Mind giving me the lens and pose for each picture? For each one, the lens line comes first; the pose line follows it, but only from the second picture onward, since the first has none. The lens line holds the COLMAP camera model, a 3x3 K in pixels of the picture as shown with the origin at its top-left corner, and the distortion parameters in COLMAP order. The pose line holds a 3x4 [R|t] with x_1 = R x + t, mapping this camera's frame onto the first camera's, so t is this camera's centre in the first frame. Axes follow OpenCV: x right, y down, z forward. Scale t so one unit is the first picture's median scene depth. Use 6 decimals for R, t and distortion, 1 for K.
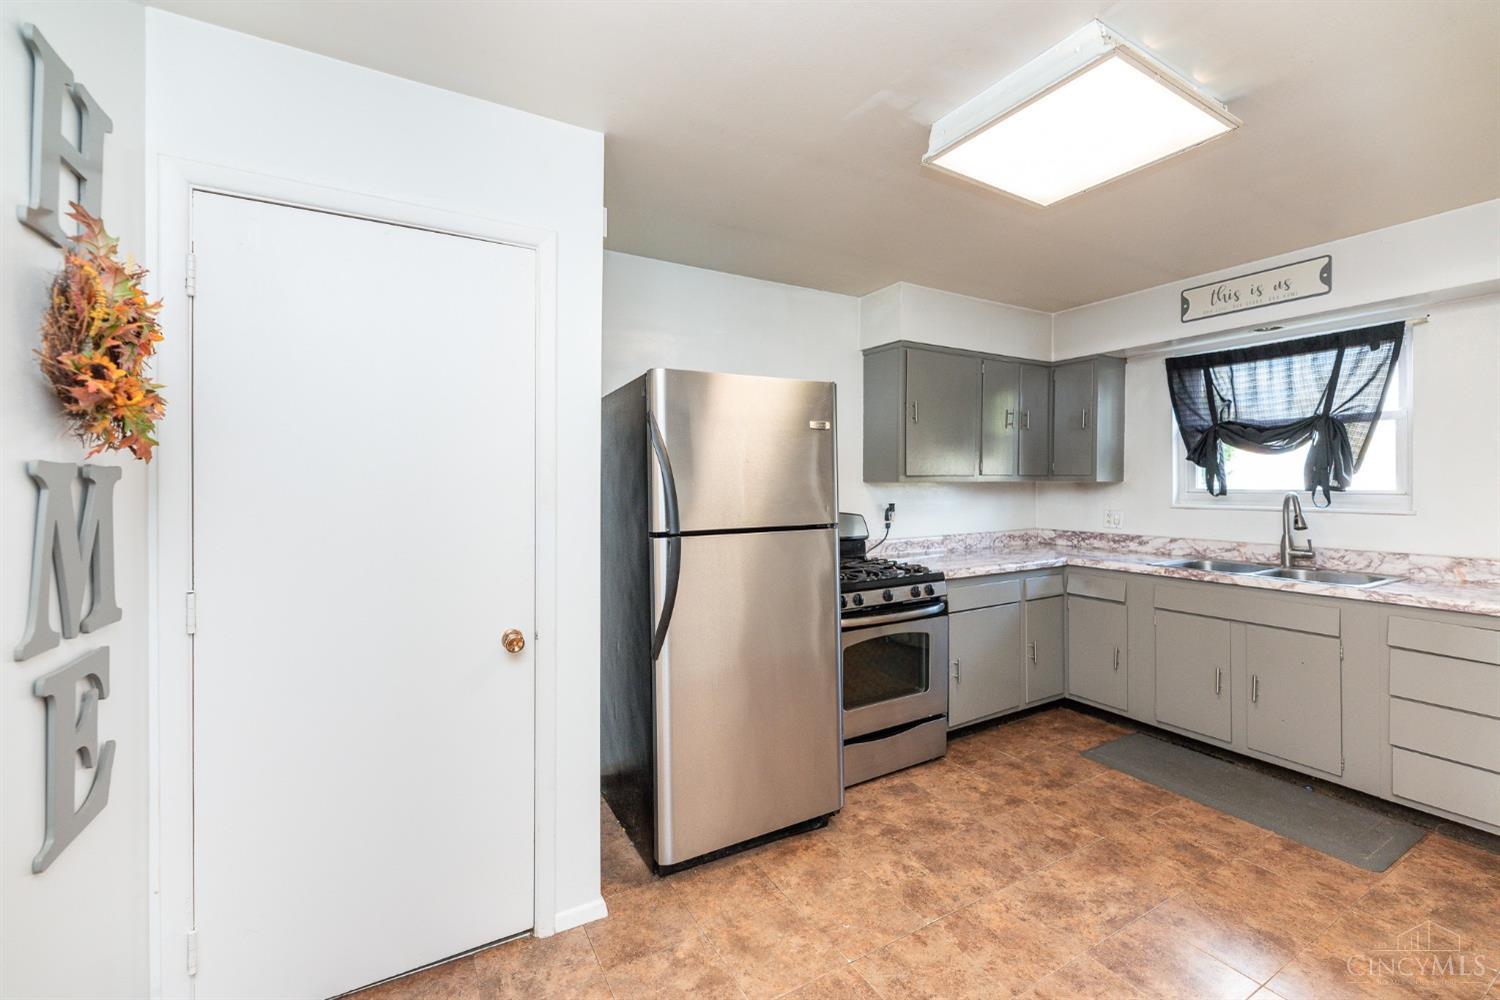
lens RADIAL K [[605.6, 0, 743.9], [0, 605.6, 476.4], [0, 0, 1]] dist [0.000508, -0.002198]
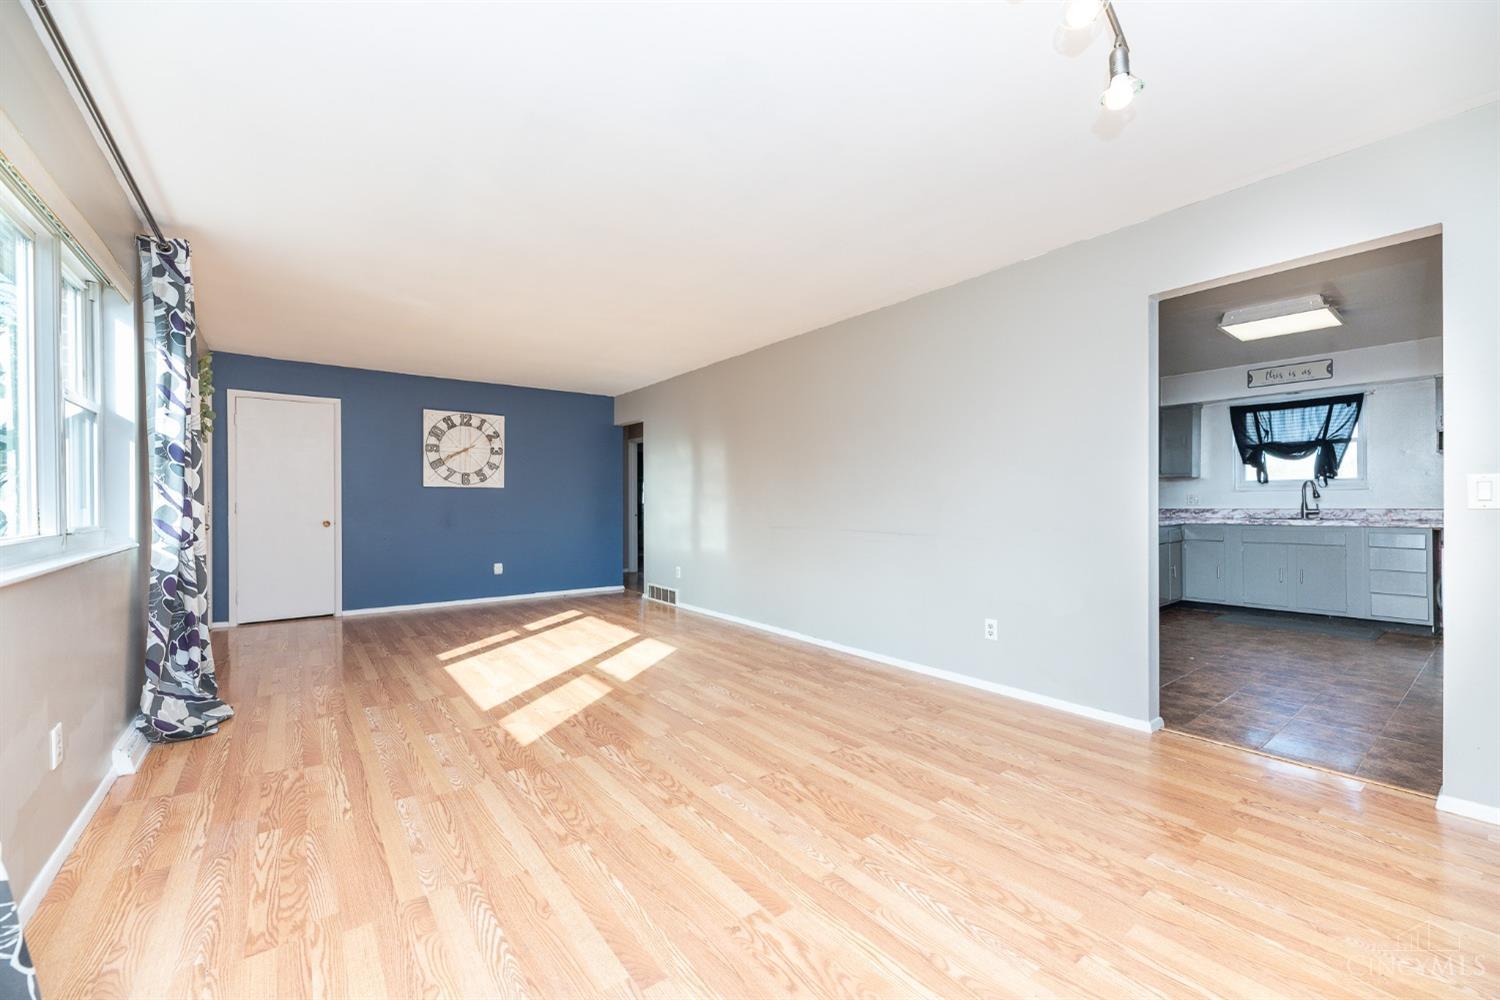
lens RADIAL K [[605.6, 0, 749.1], [0, 605.6, 492.5], [0, 0, 1]] dist [0.000508, -0.002198]
pose [[0.990678, 0.000110, 0.136223, -1.090702], [0.001213, 0.999953, -0.009629, 0.083454], [-0.136217, 0.009705, 0.990631, -0.643747]]
